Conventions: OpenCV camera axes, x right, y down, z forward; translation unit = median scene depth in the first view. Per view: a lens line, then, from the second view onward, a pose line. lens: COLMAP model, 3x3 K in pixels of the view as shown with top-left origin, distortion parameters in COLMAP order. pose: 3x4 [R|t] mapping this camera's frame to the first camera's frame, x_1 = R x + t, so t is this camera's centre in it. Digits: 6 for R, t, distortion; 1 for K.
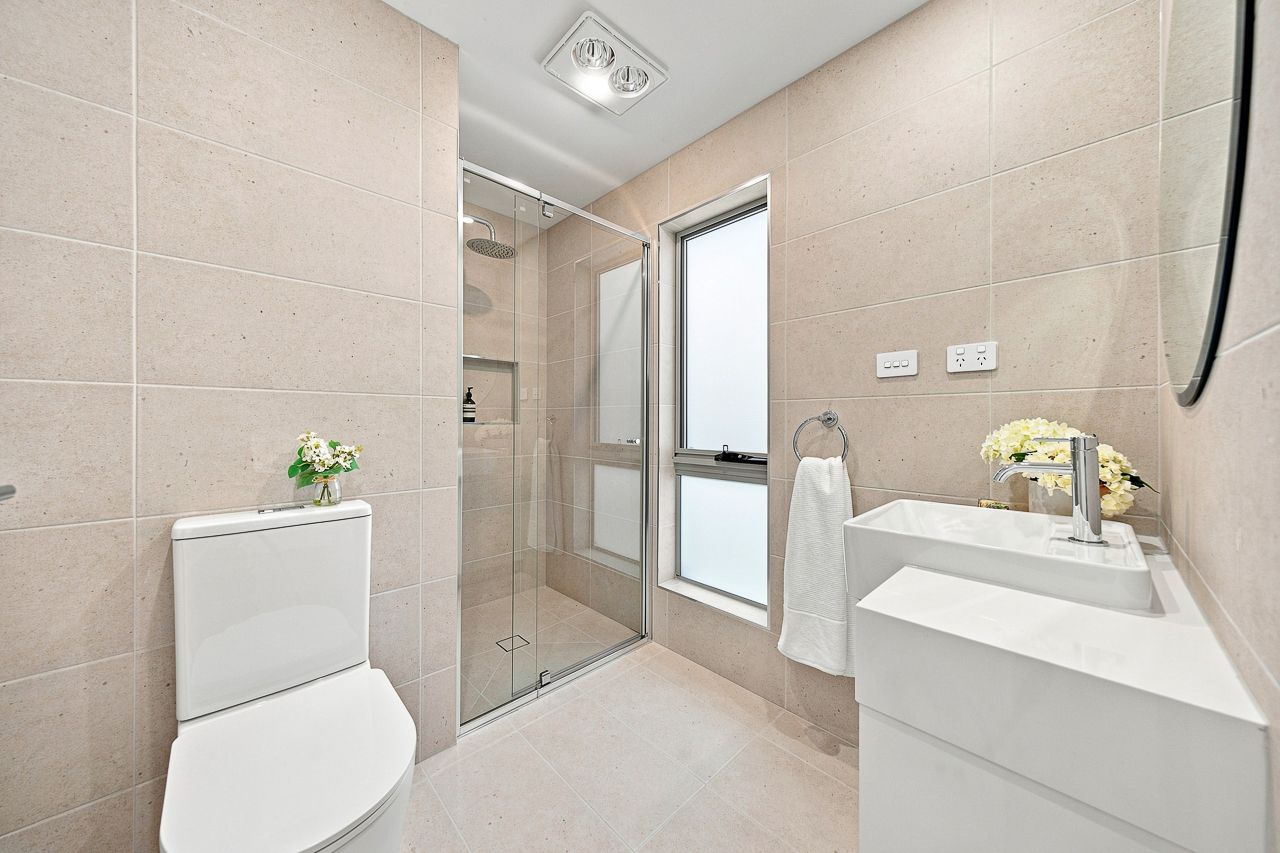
lens RADIAL K [[425.1, 0, 638.1], [0, 425.1, 423.8], [0, 0, 1]] dist [-0.008565, -0.000339]
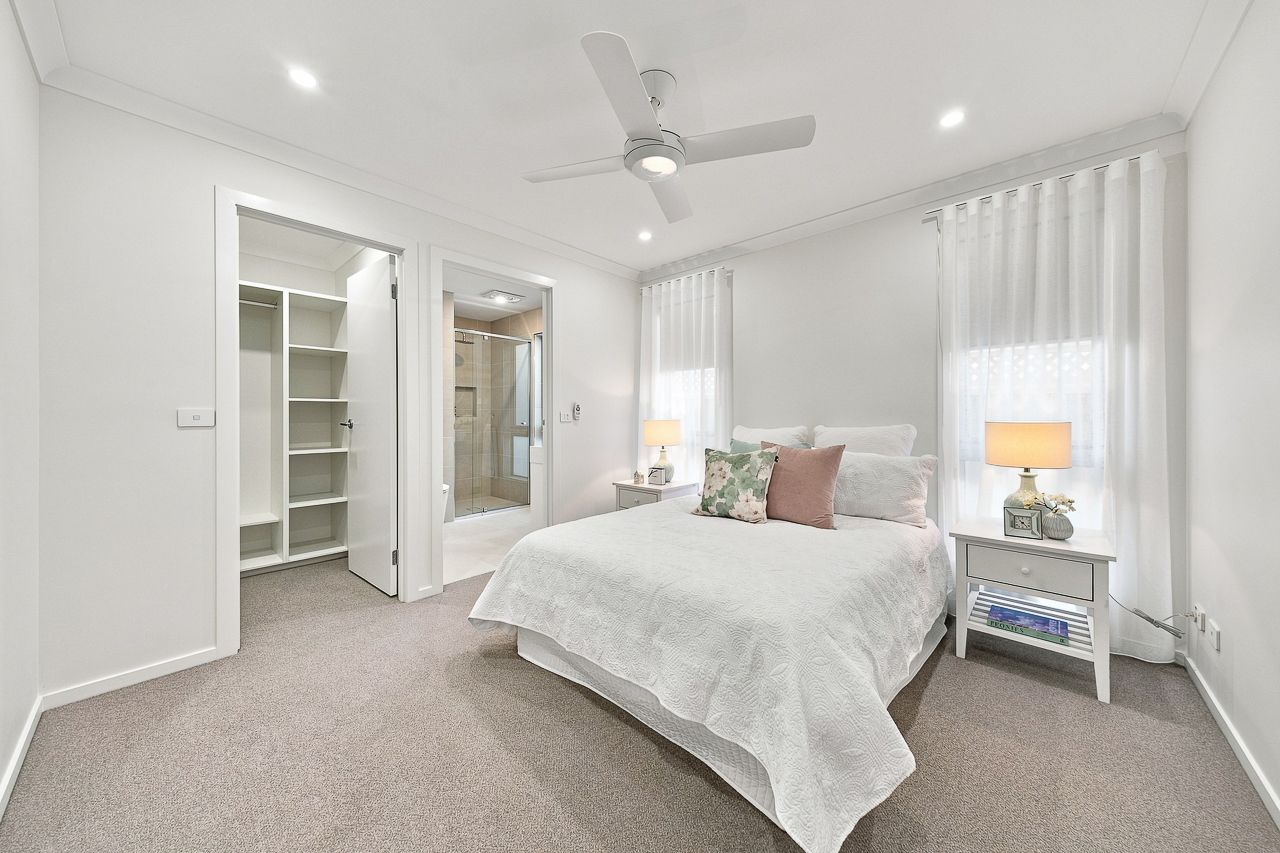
lens RADIAL K [[425.1, 0, 639.5], [0, 425.1, 422.2], [0, 0, 1]] dist [-0.008565, -0.000339]
pose [[0.996476, -0.004029, 0.083782, 0.343208], [0.002794, 0.999886, 0.014853, -0.001954], [-0.083833, -0.014567, 0.996373, -1.150709]]
